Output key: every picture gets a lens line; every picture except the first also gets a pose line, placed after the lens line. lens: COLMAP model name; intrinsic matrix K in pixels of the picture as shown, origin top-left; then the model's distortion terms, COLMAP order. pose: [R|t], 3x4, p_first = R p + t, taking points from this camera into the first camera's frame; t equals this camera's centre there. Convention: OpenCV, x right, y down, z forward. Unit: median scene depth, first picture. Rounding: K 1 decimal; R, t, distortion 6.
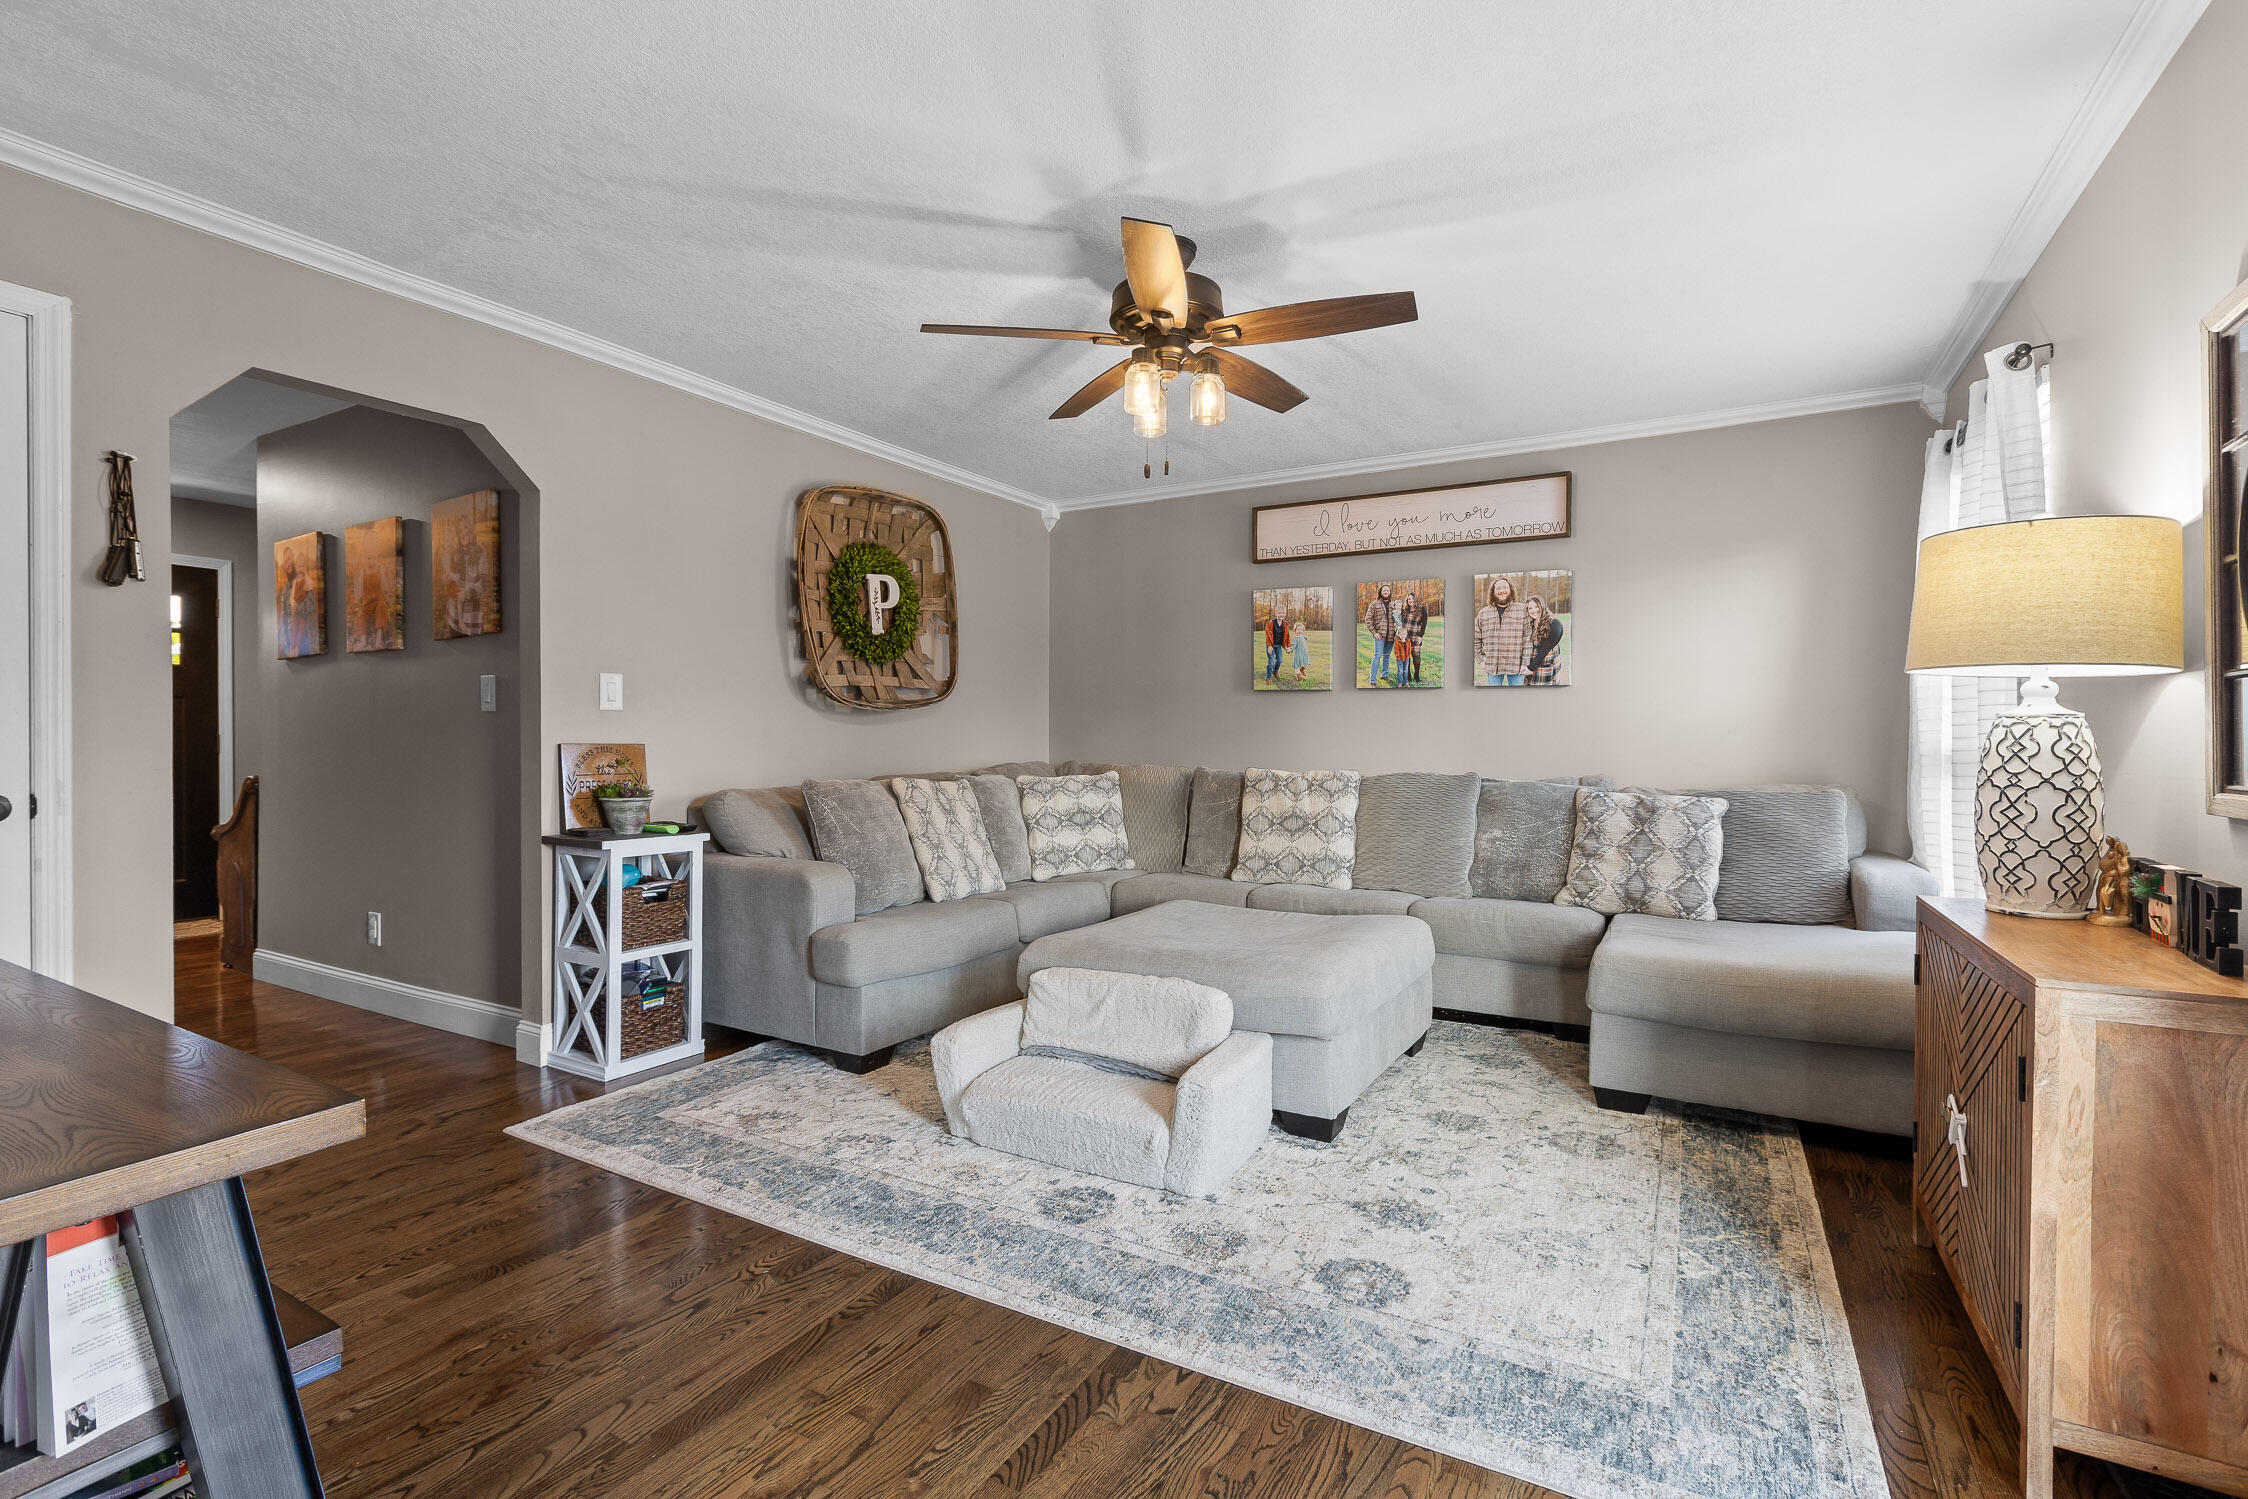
lens RADIAL K [[1020.2, 0, 1121.5], [0, 1020.2, 750.1], [0, 0, 1]] dist [0.003753, -0.000481]
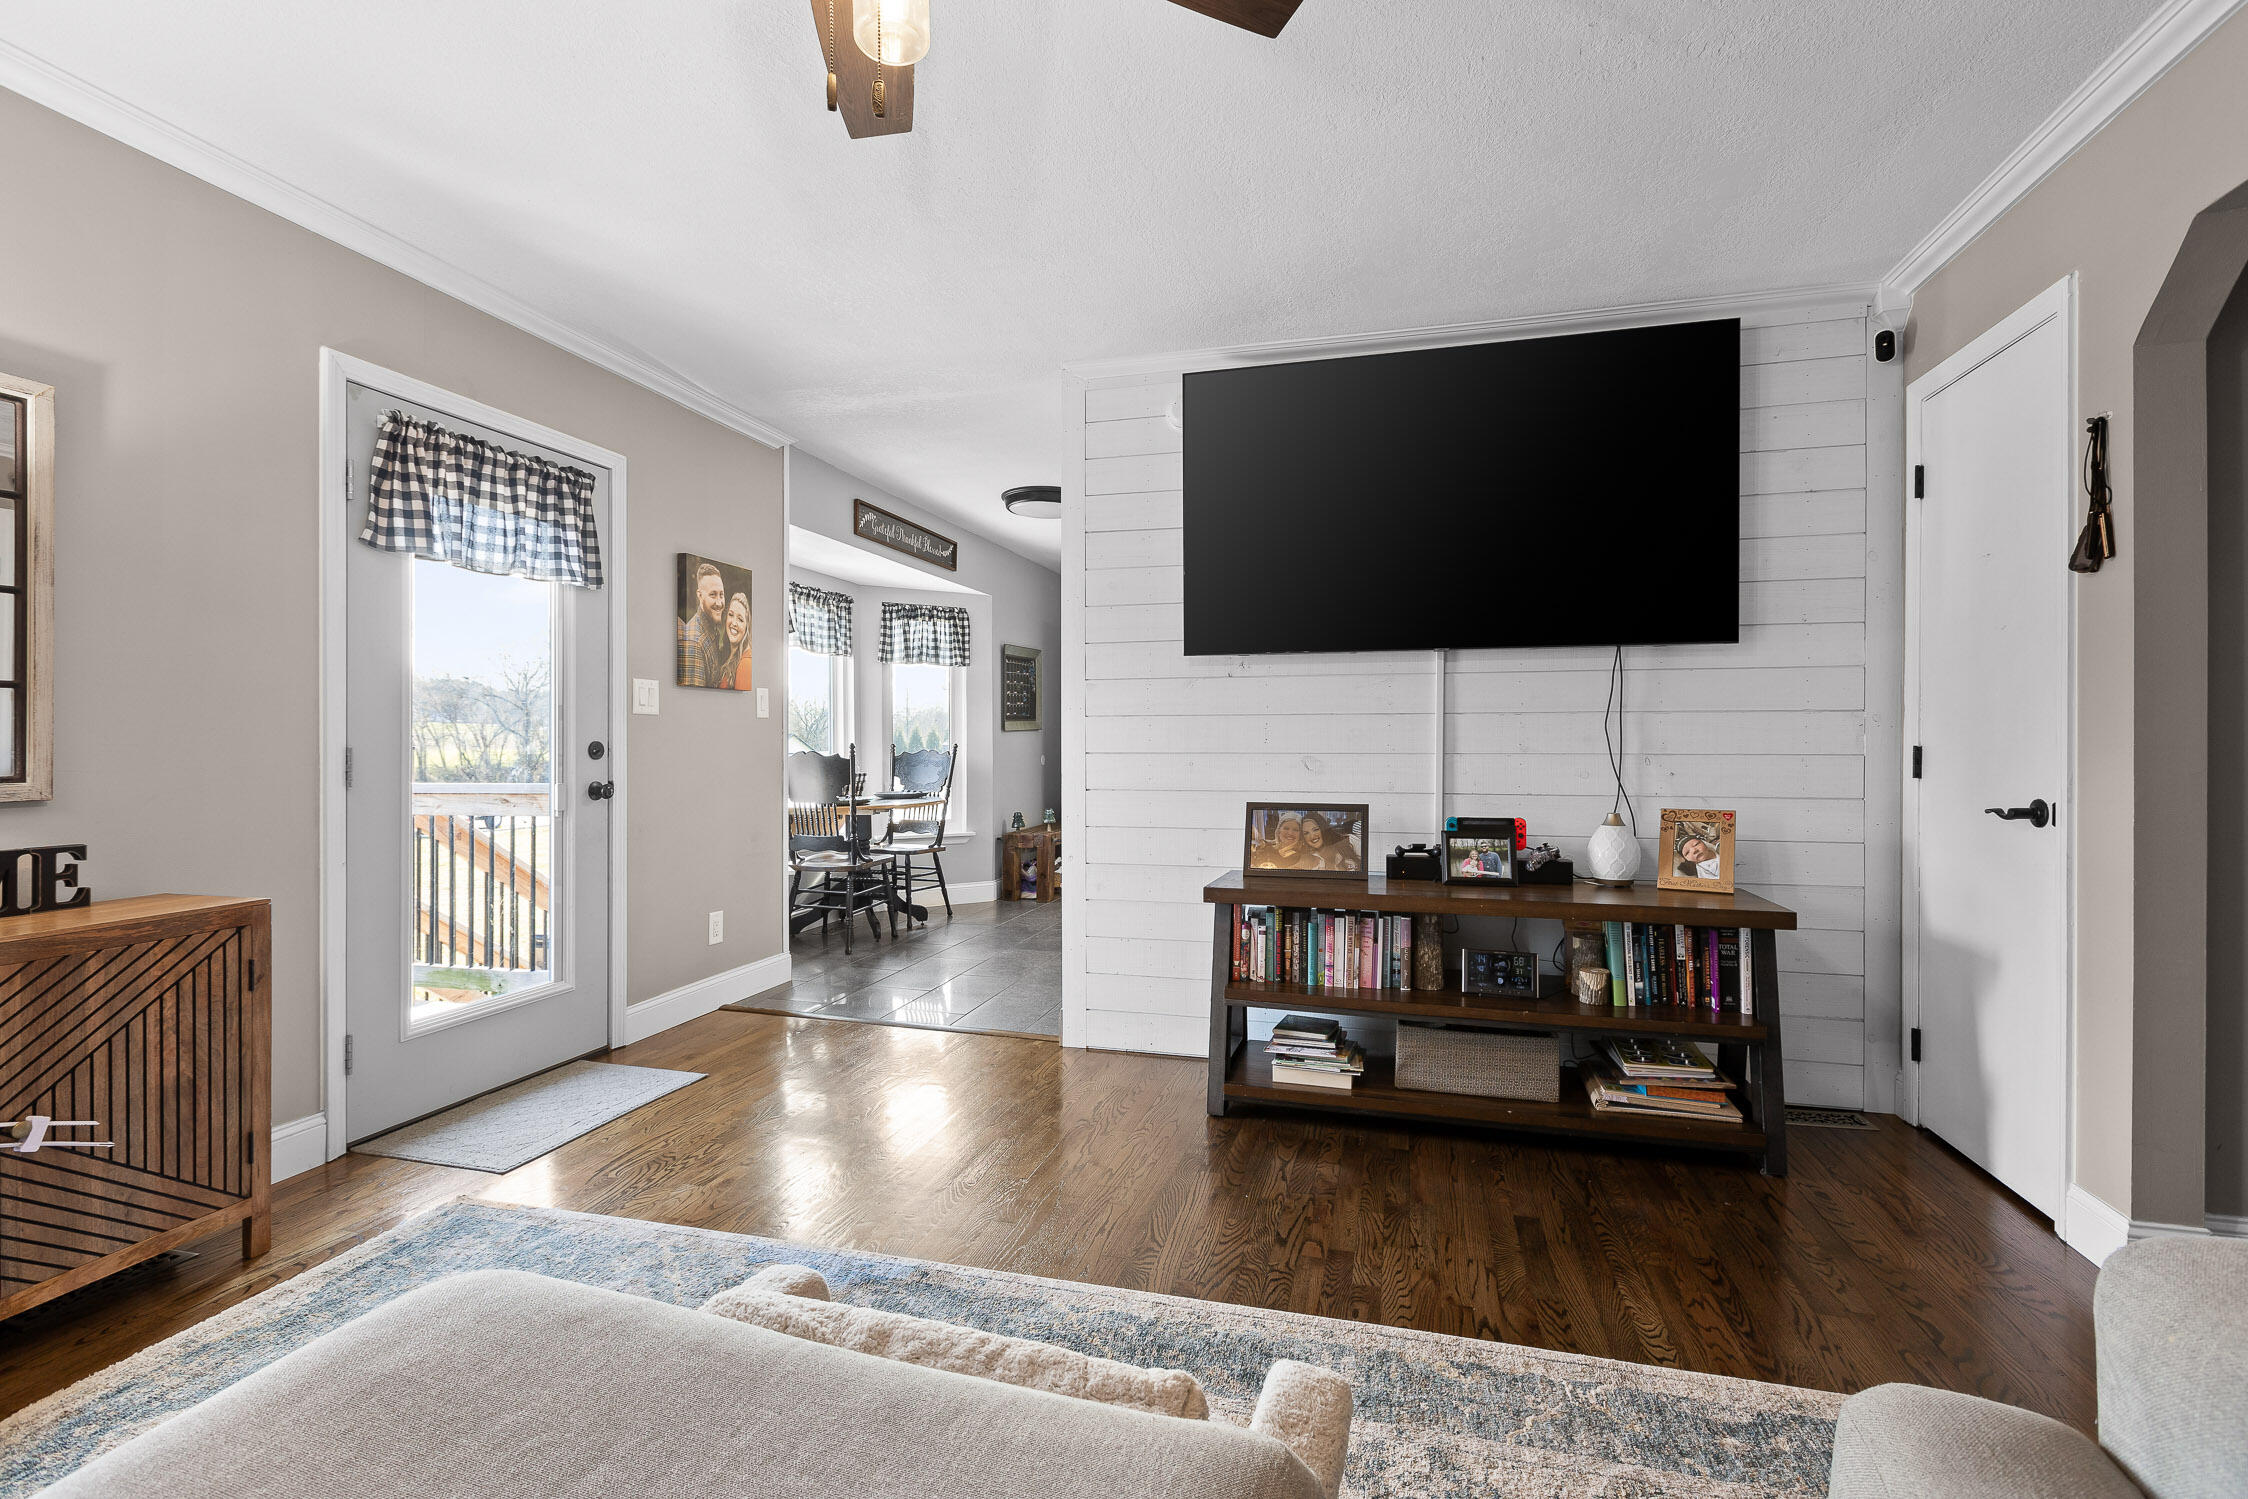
lens RADIAL K [[1020.2, 0, 1124.3], [0, 1020.2, 741.3], [0, 0, 1]] dist [0.003753, -0.000481]
pose [[-0.966120, -0.003033, -0.258077, 0.027808], [-0.006548, 0.999897, 0.012762, -0.013505], [0.258011, 0.014020, -0.966040, 1.100700]]
